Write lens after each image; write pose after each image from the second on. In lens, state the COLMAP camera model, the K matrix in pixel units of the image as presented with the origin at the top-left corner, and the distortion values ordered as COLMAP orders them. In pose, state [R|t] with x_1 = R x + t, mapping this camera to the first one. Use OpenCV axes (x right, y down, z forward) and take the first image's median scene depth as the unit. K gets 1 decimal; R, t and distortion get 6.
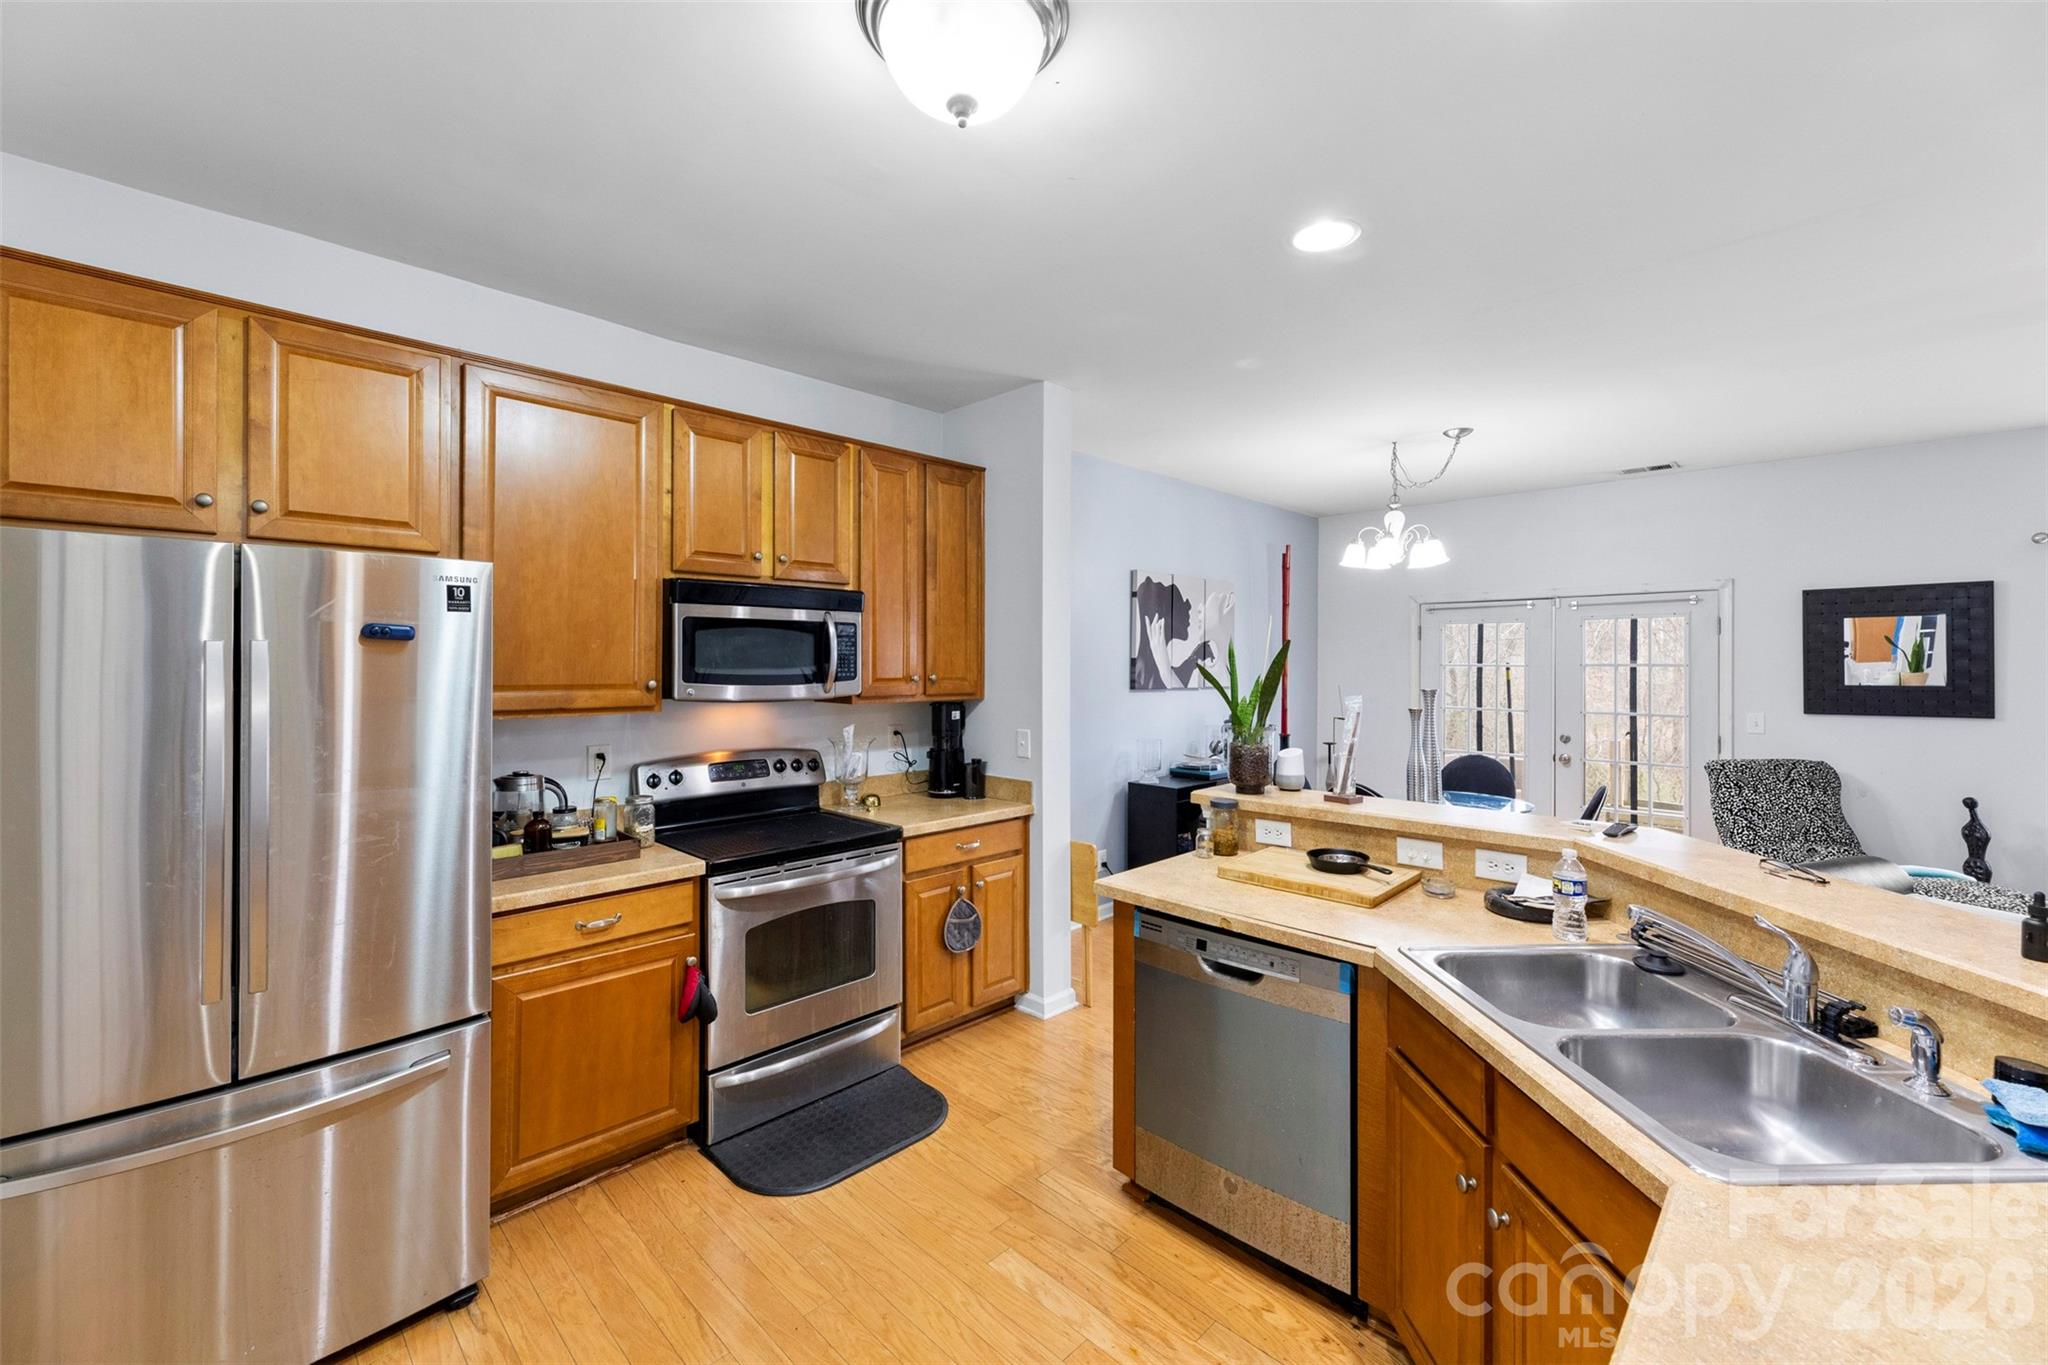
lens RADIAL K [[827.0, 0, 1018.5], [0, 827.0, 664.2], [0, 0, 1]] dist [0.001110, 0.000253]
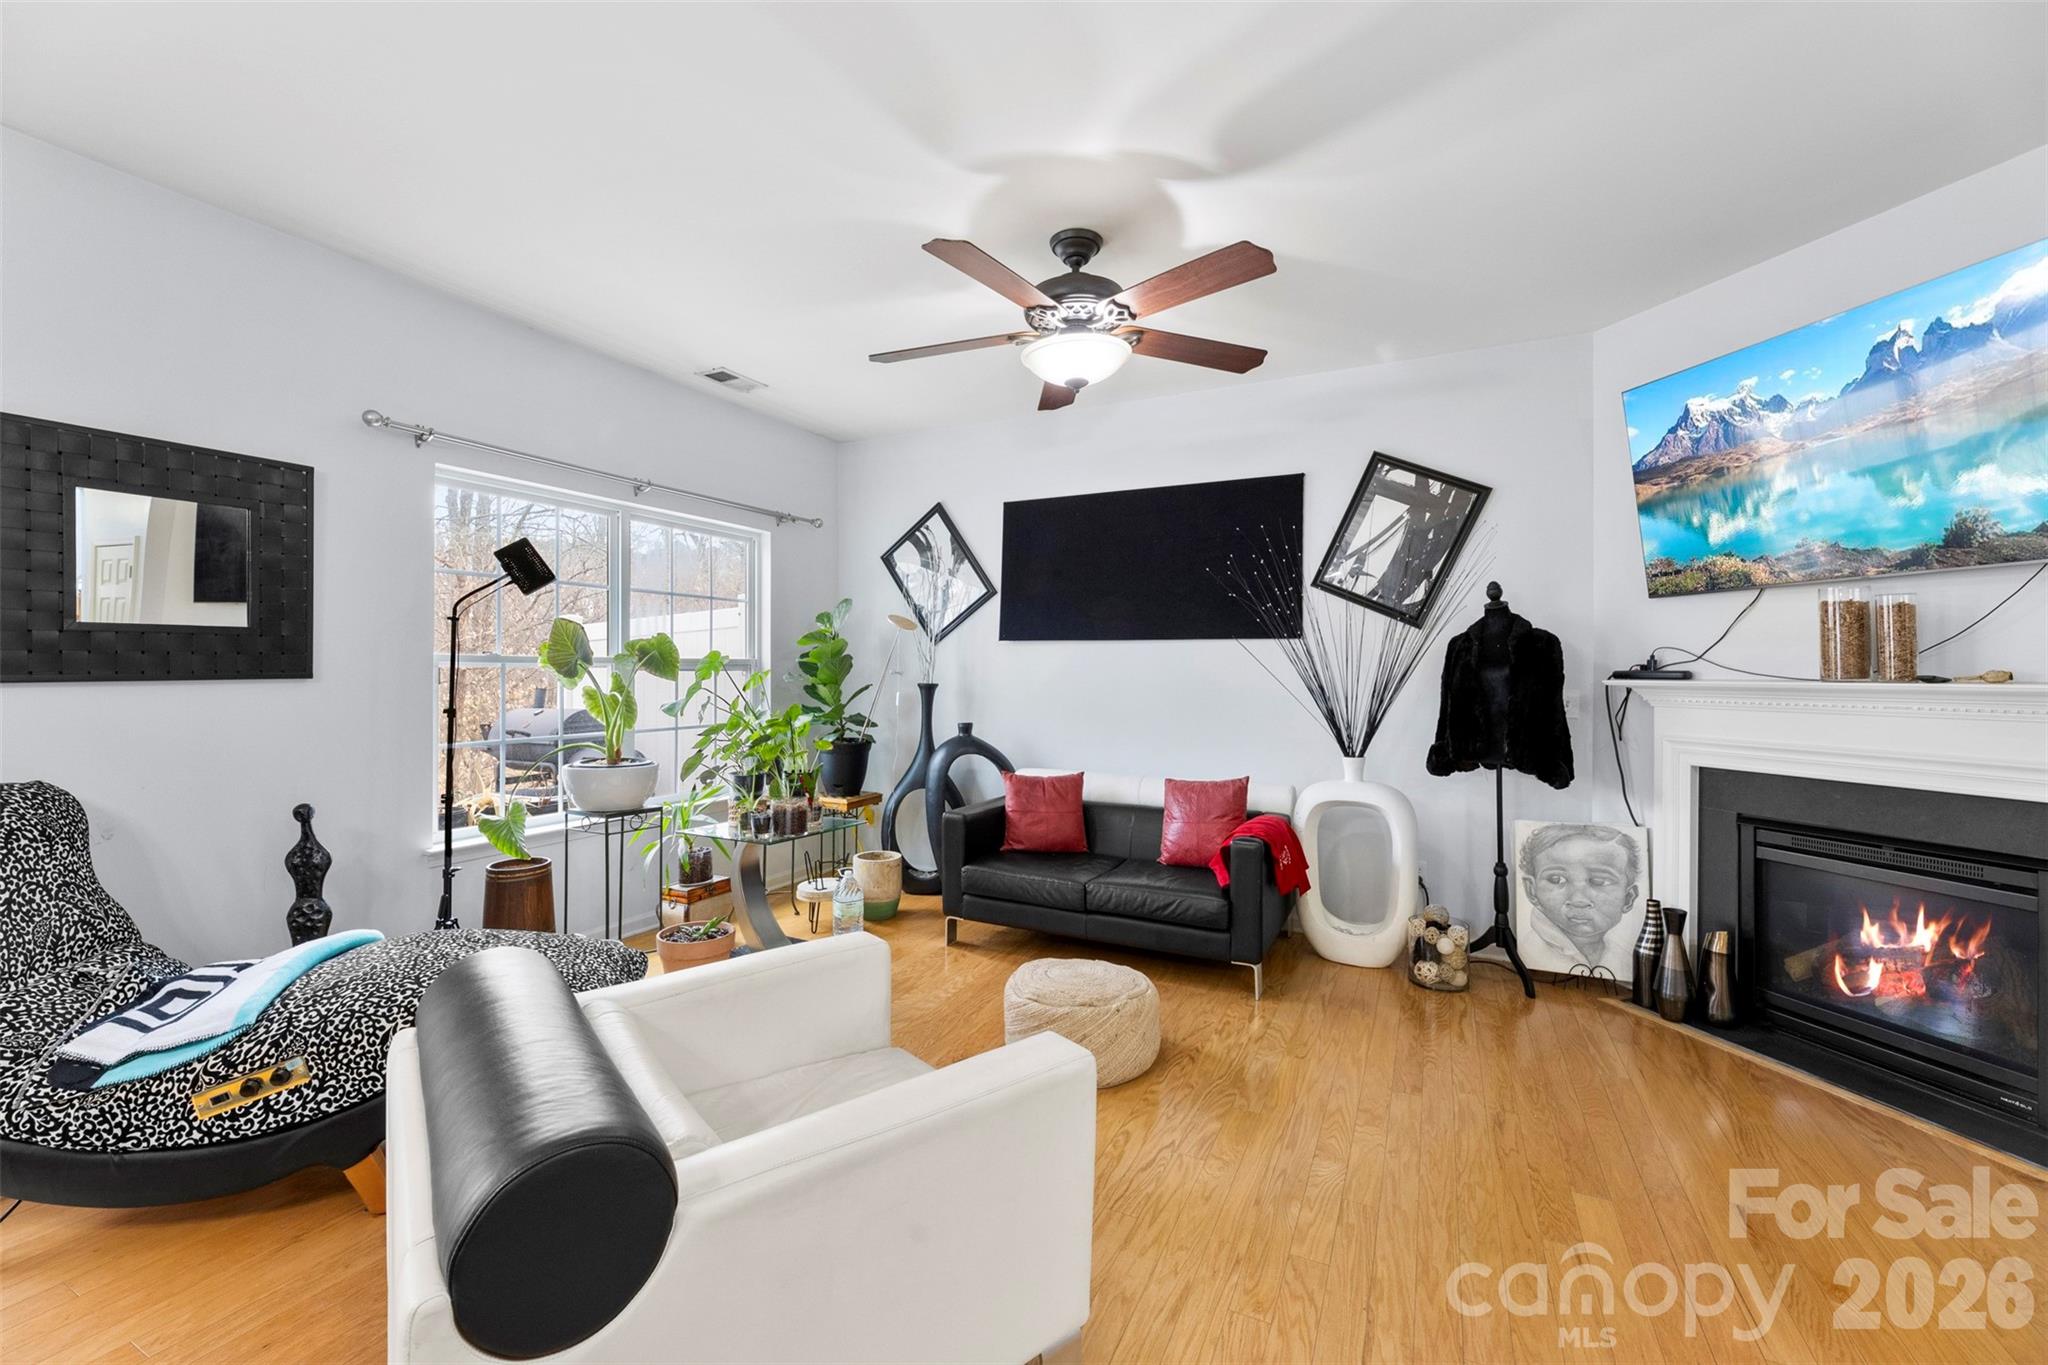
lens RADIAL K [[827.0, 0, 1018.8], [0, 827.0, 672.8], [0, 0, 1]] dist [0.001110, 0.000253]
pose [[-0.289886, -0.004617, 0.957050, 0.387809], [-0.004889, 0.999982, 0.003343, 0.056505], [-0.957049, -0.003710, -0.289904, 0.656200]]
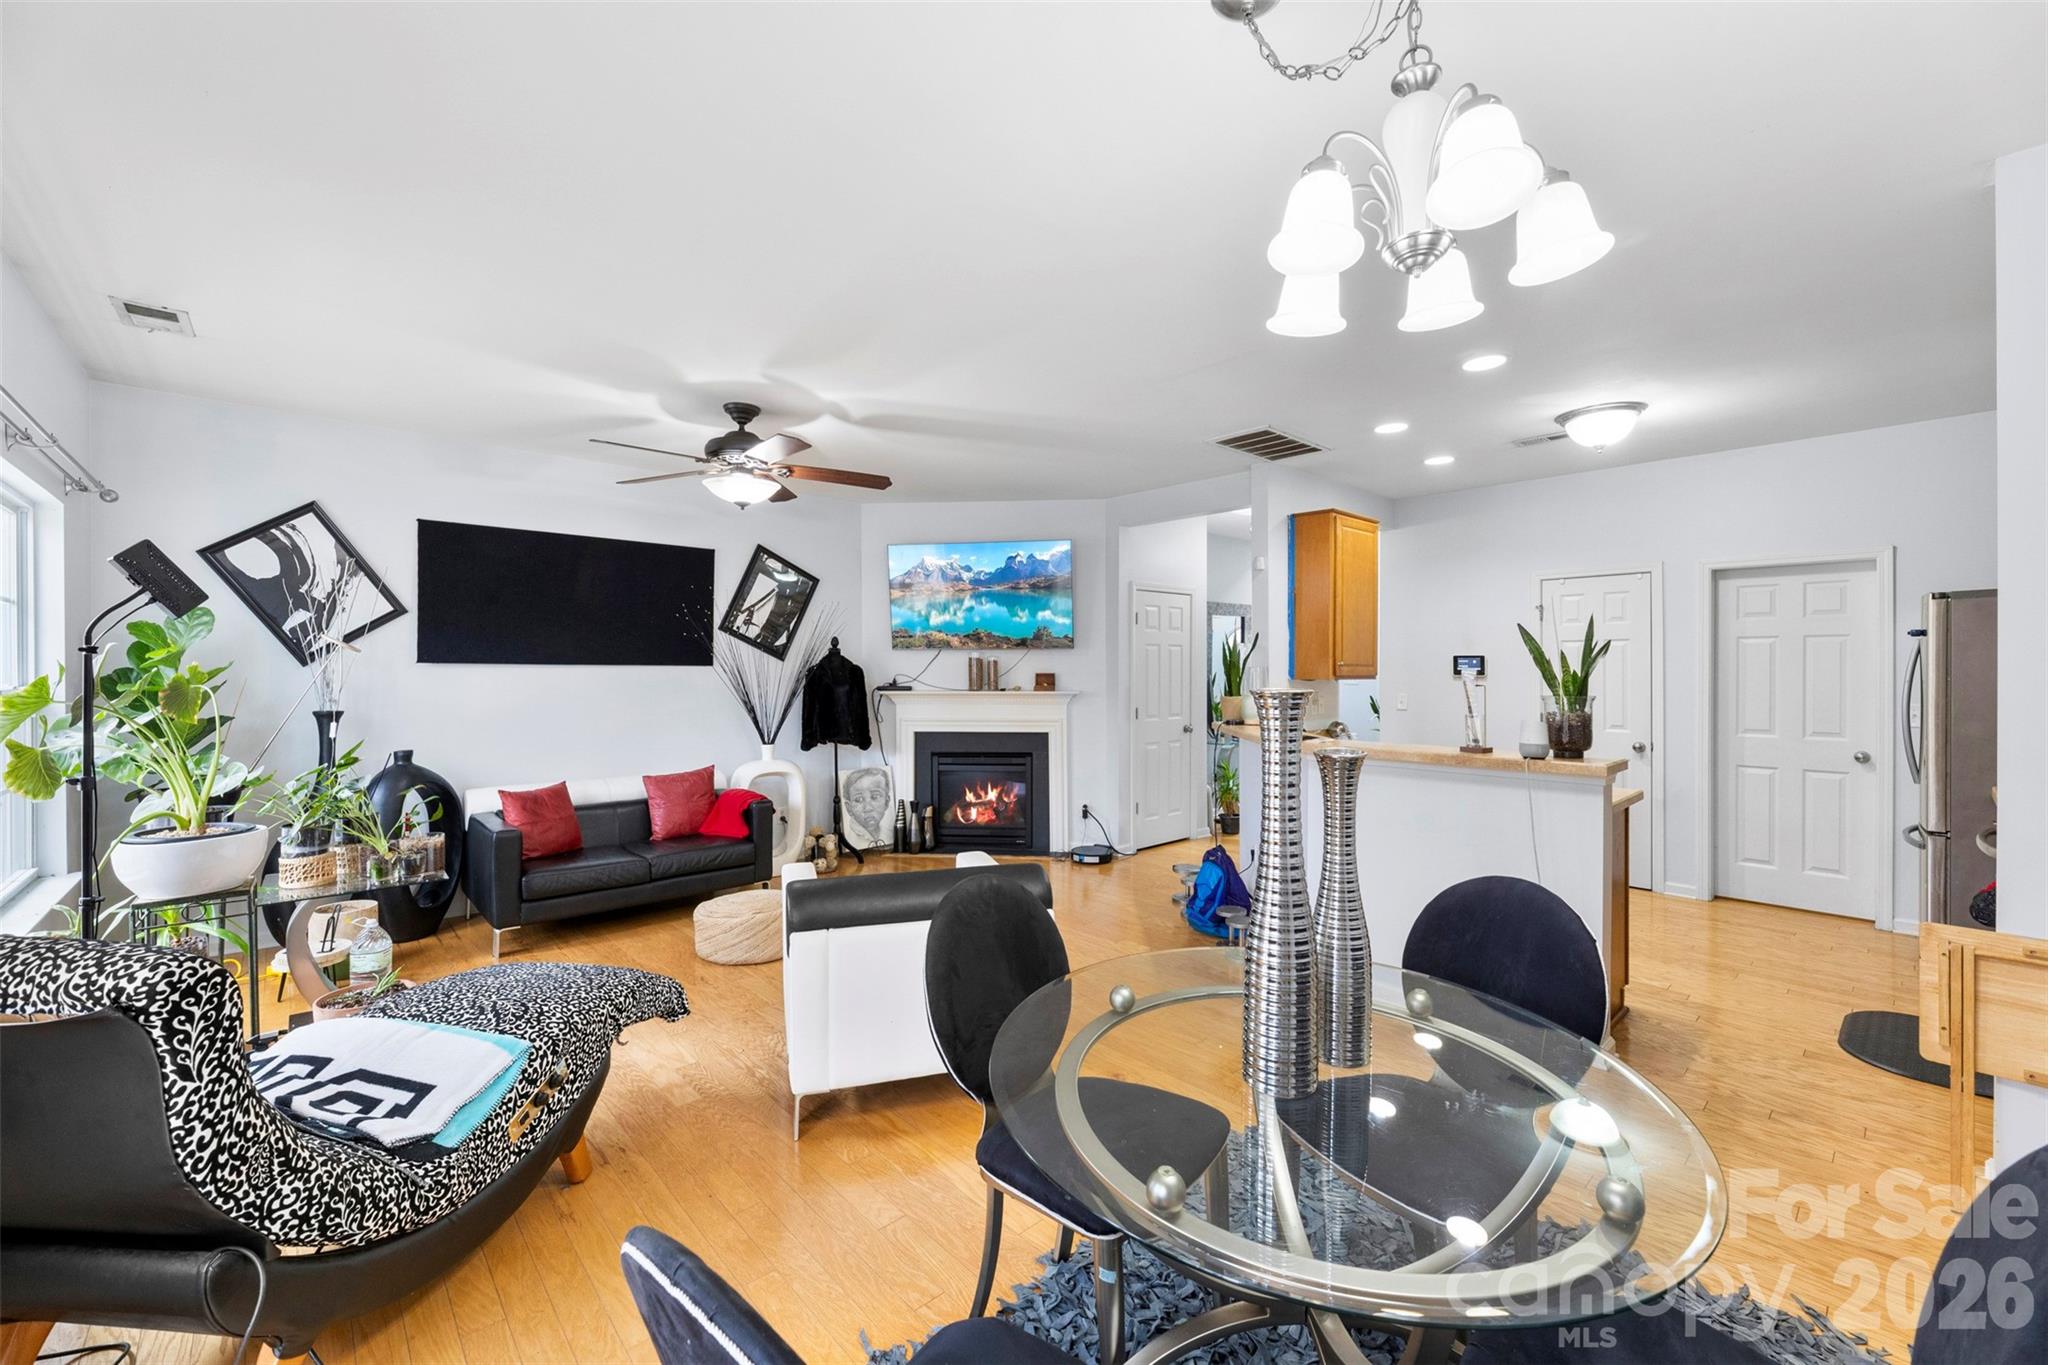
lens RADIAL K [[827.0, 0, 1024.8], [0, 827.0, 672.6], [0, 0, 1]] dist [0.001110, 0.000253]
pose [[-0.997482, -0.001145, 0.070914, 0.617966], [-0.001078, 0.999999, 0.000988, 0.025712], [-0.070915, 0.000909, -0.997482, 1.426663]]
